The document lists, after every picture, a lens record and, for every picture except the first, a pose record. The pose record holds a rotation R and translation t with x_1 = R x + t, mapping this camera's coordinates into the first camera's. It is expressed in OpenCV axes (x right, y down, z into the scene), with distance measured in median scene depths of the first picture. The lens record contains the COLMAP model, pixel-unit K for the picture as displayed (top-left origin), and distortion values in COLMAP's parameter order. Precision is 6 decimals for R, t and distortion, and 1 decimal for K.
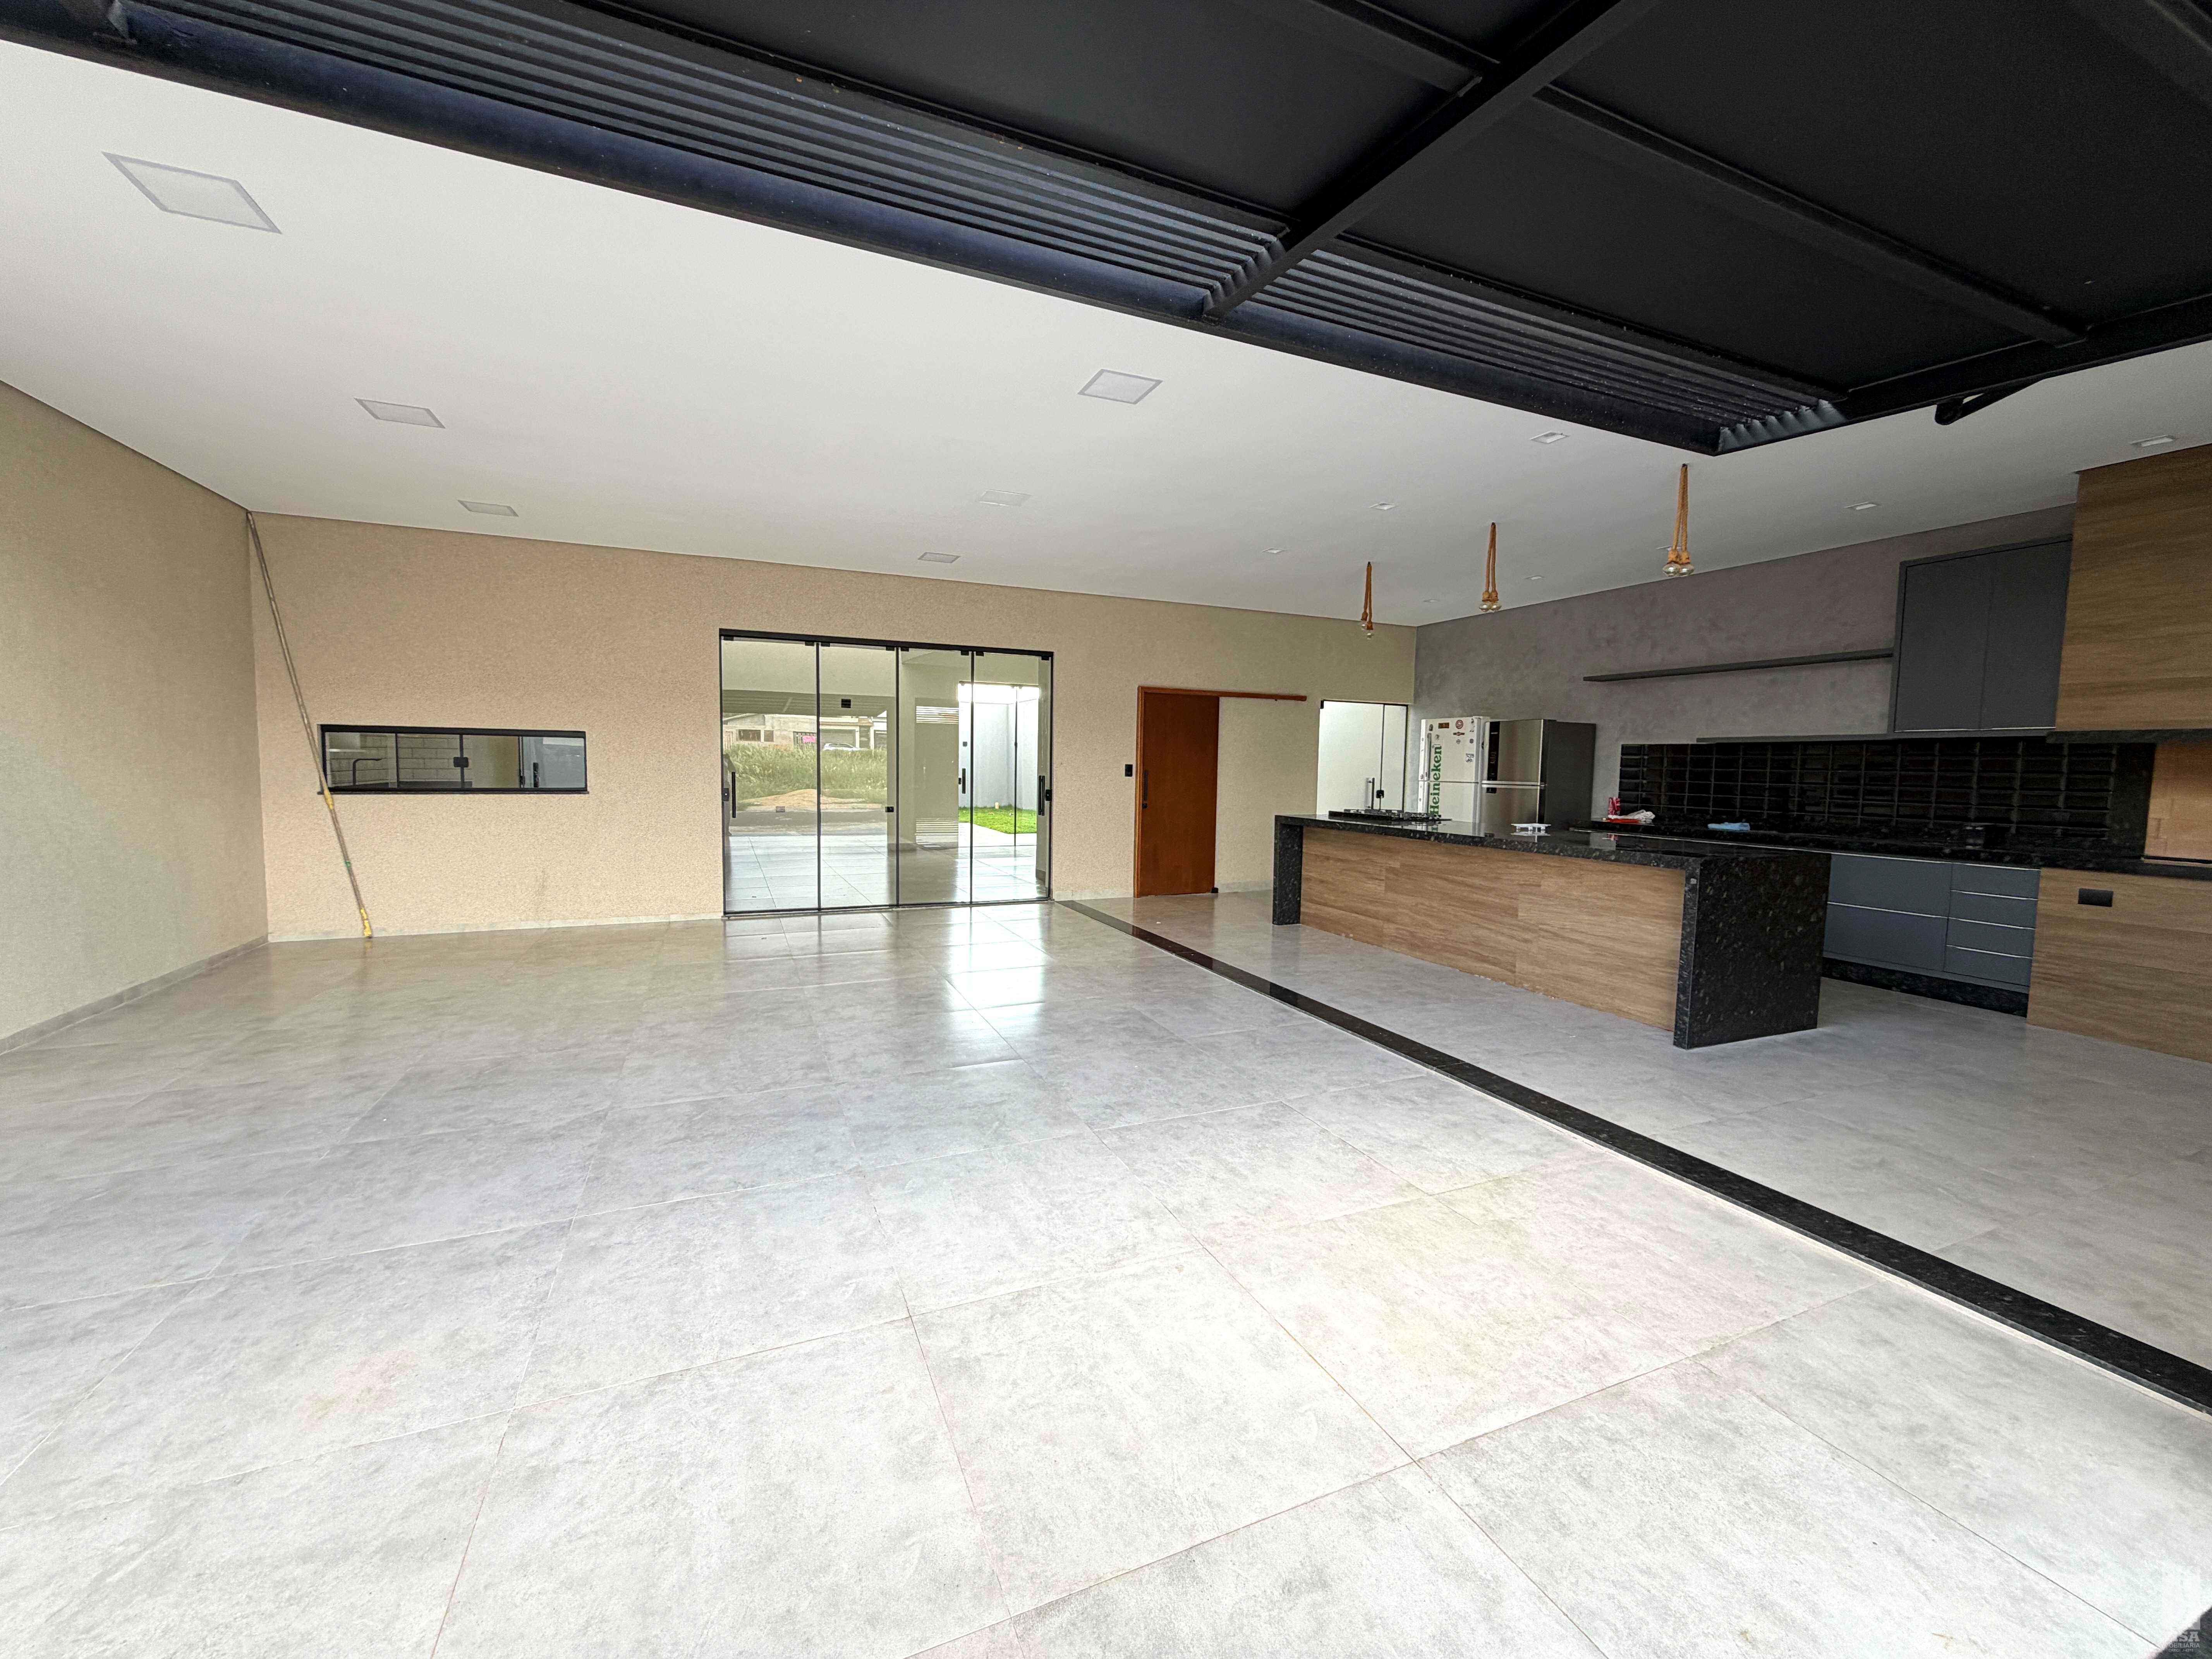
lens RADIAL K [[882.3, 0, 1099.6], [0, 882.3, 824.1], [0, 0, 1]] dist [-0.000646, 0.000277]
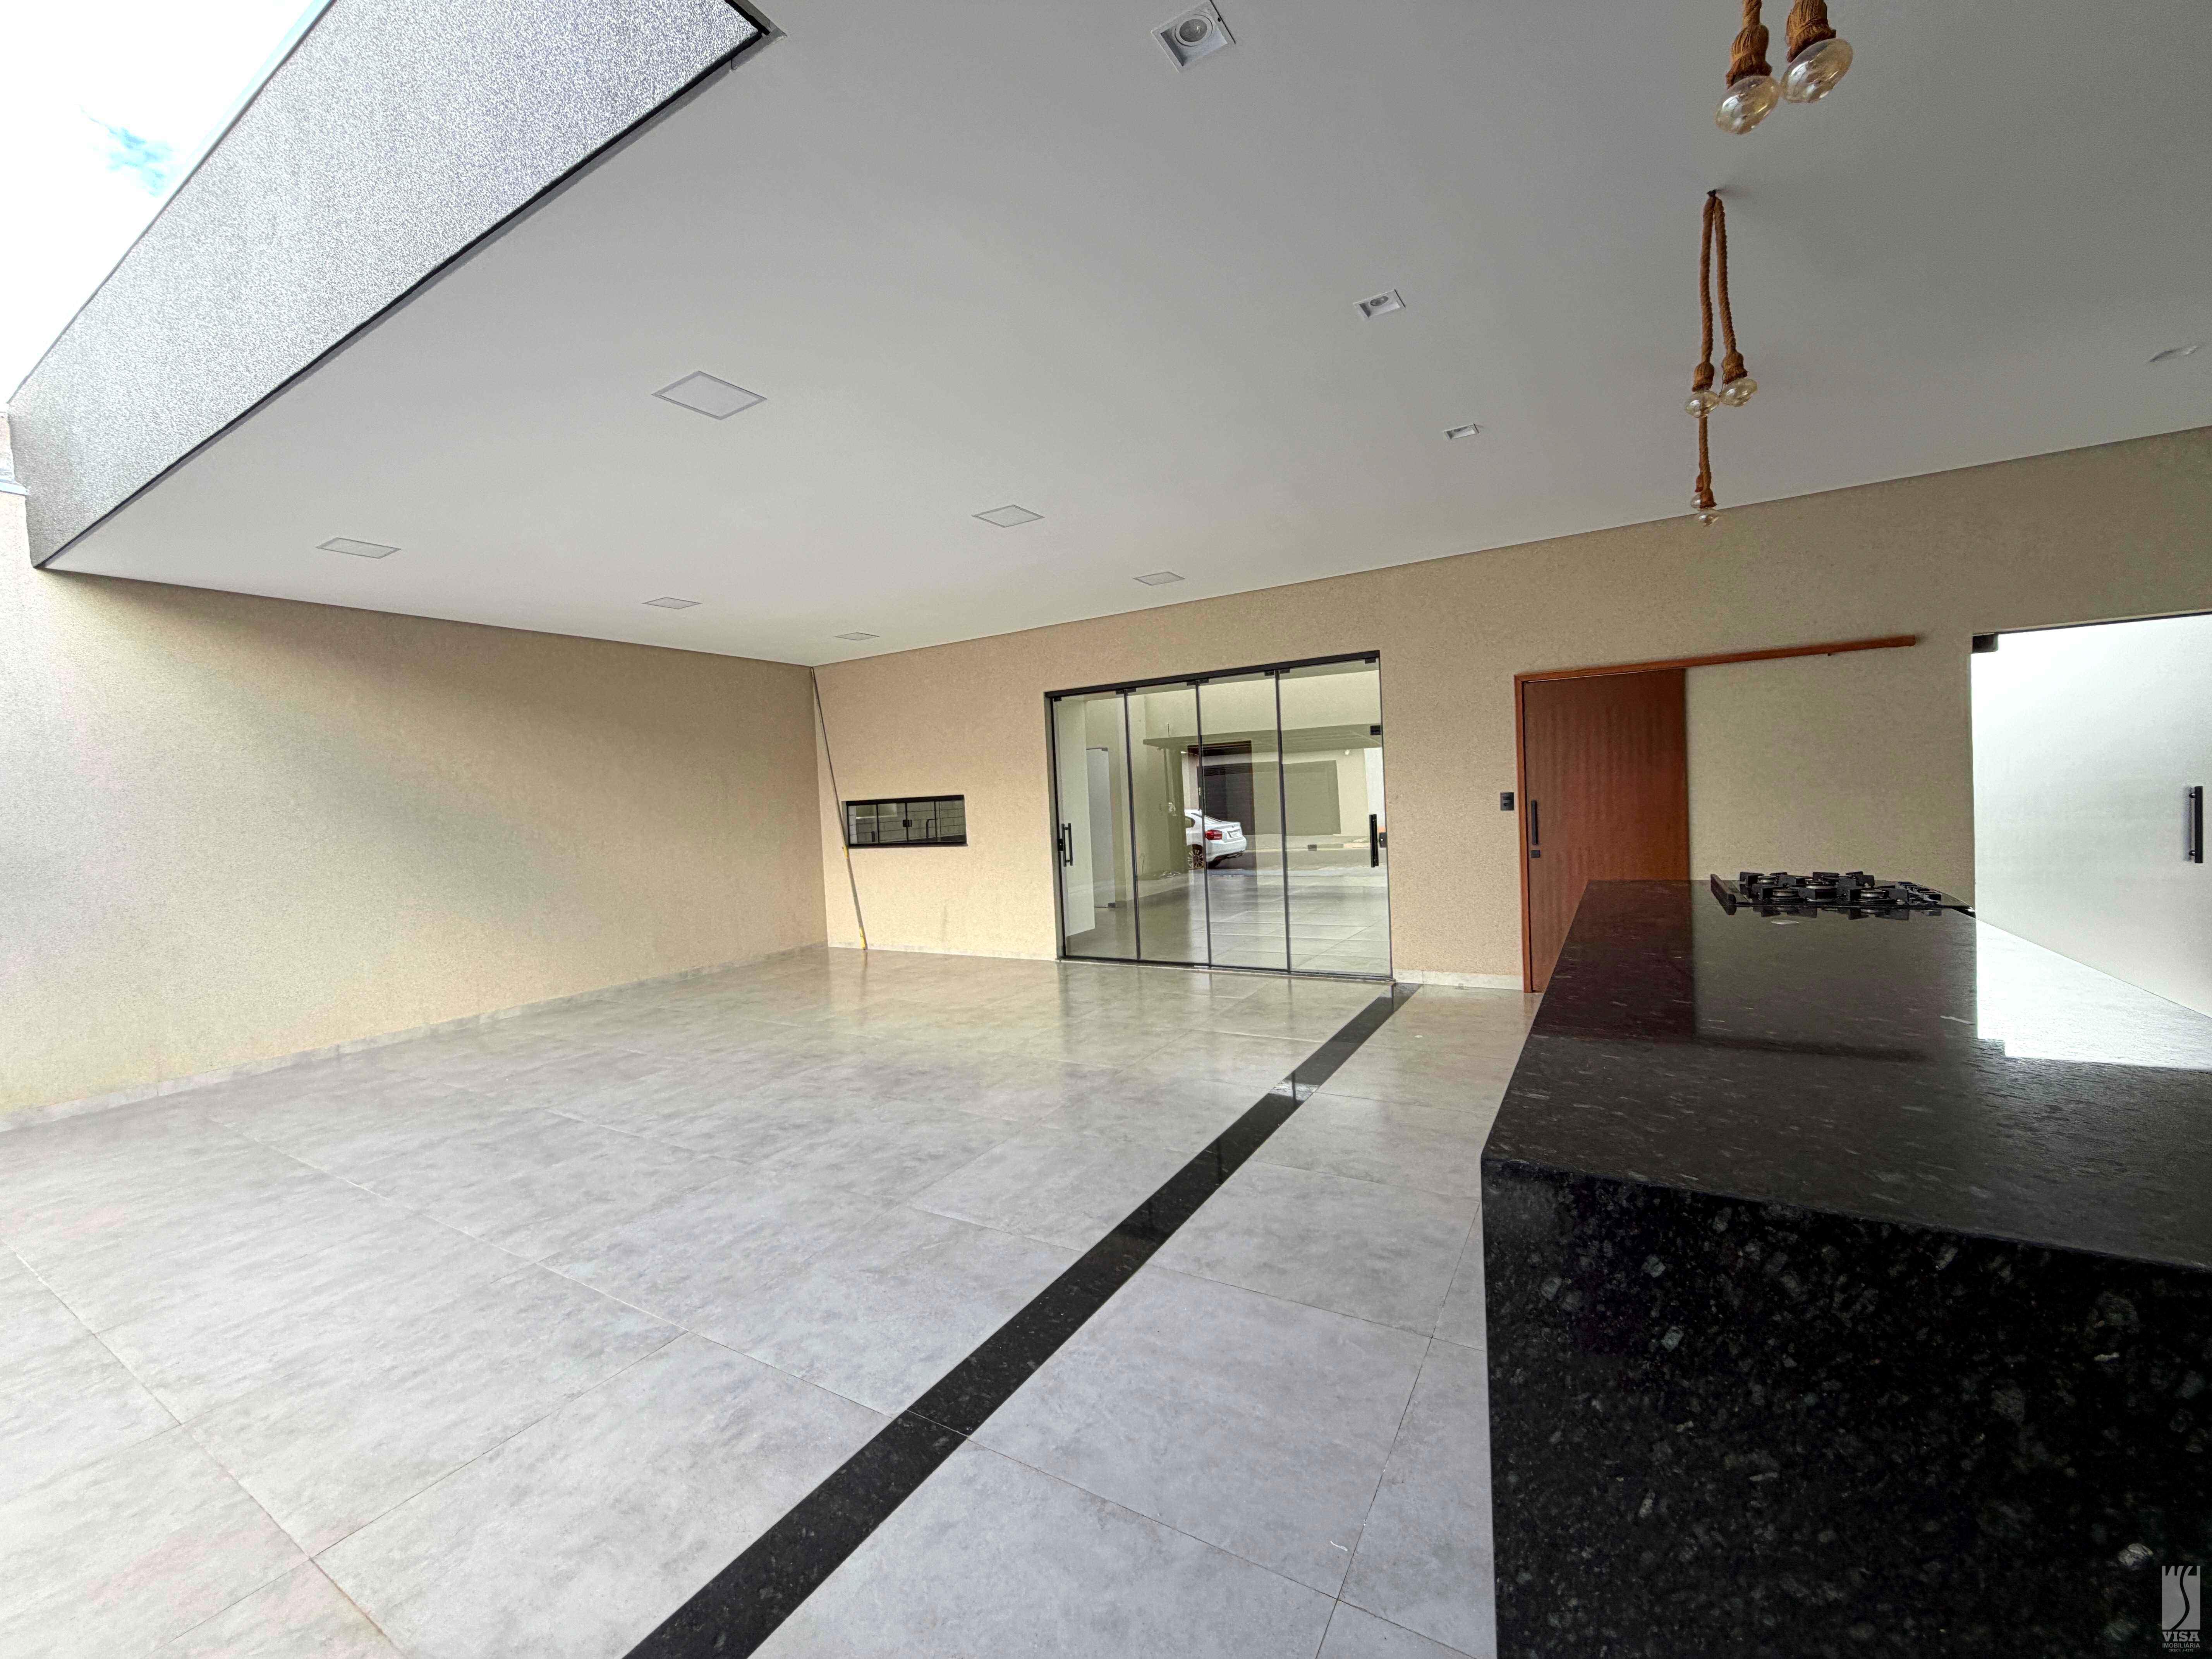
lens RADIAL K [[880.4, 0, 1103.6], [0, 880.4, 827.4], [0, 0, 1]] dist [-0.000517, 0.000053]
pose [[0.582723, -0.018068, -0.812470, 0.737970], [0.001736, 0.999778, -0.020988, -0.050598], [0.812669, 0.010820, 0.582625, 0.658689]]
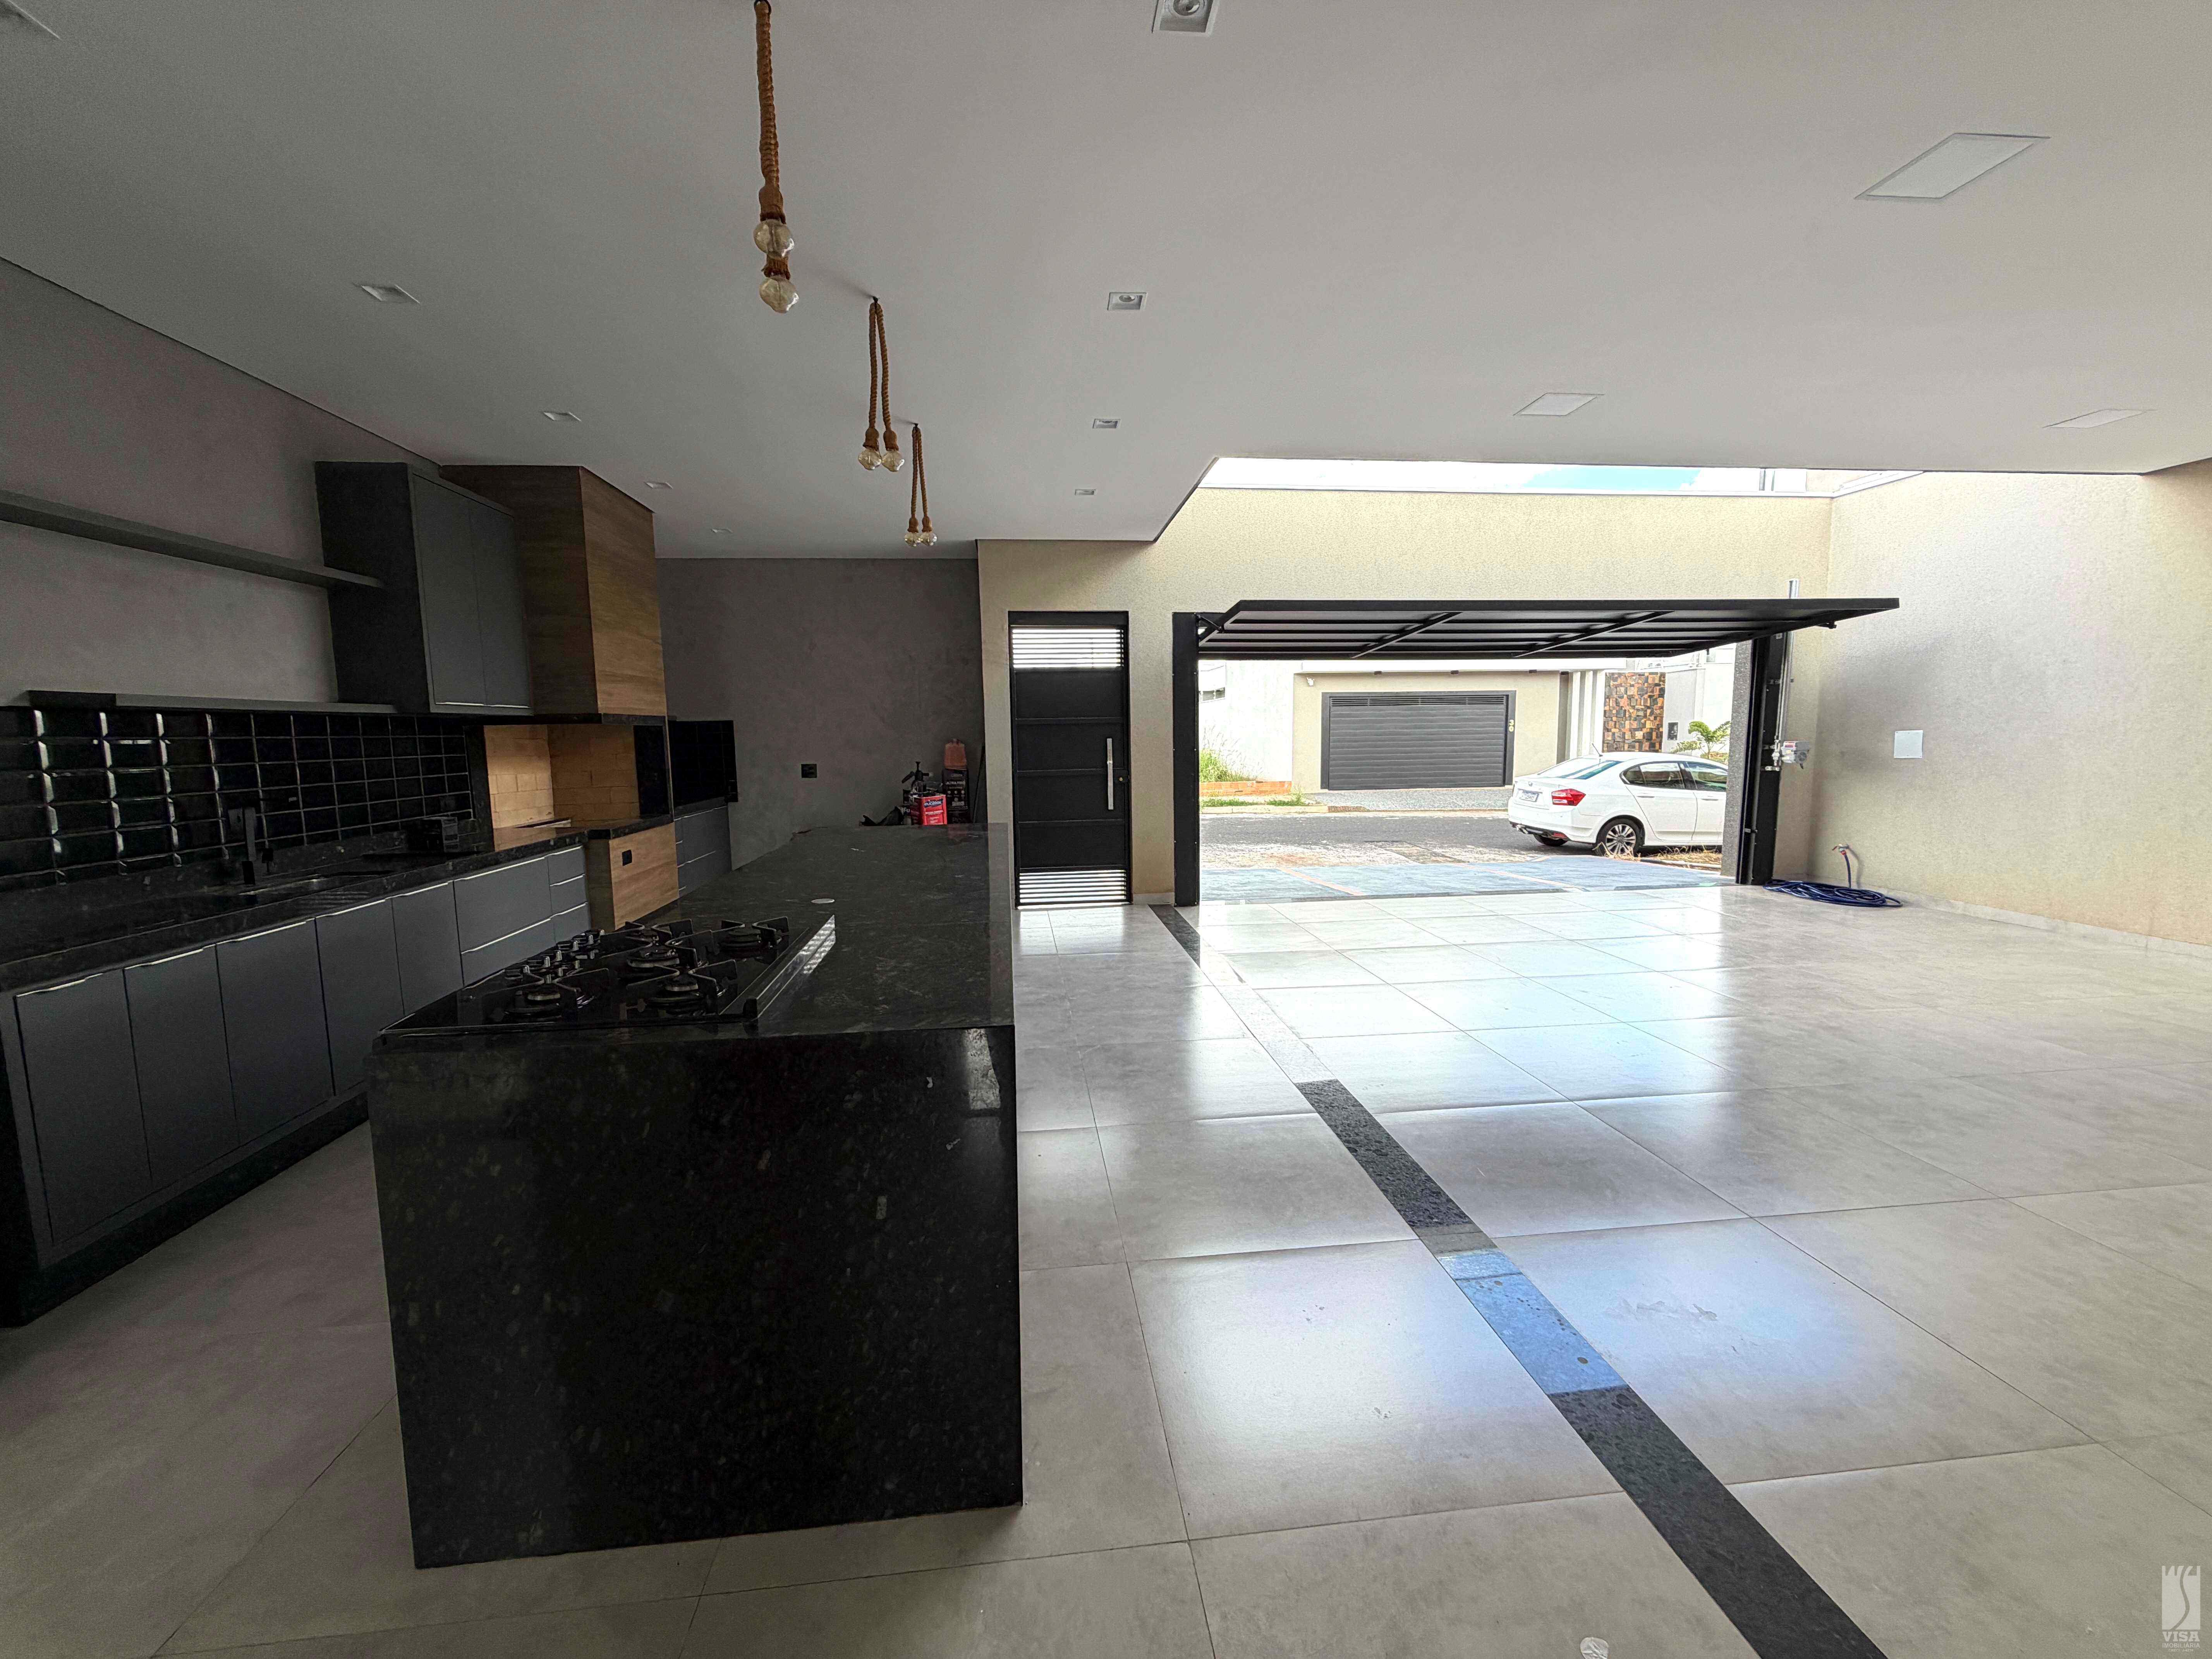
lens RADIAL K [[880.4, 0, 1103.6], [0, 880.4, 827.4], [0, 0, 1]] dist [-0.000517, 0.000053]
pose [[-0.956930, -0.033246, 0.288409, 0.185427], [0.020379, 0.983279, 0.180961, -0.147895], [-0.289603, 0.179045, -0.940252, 1.843683]]
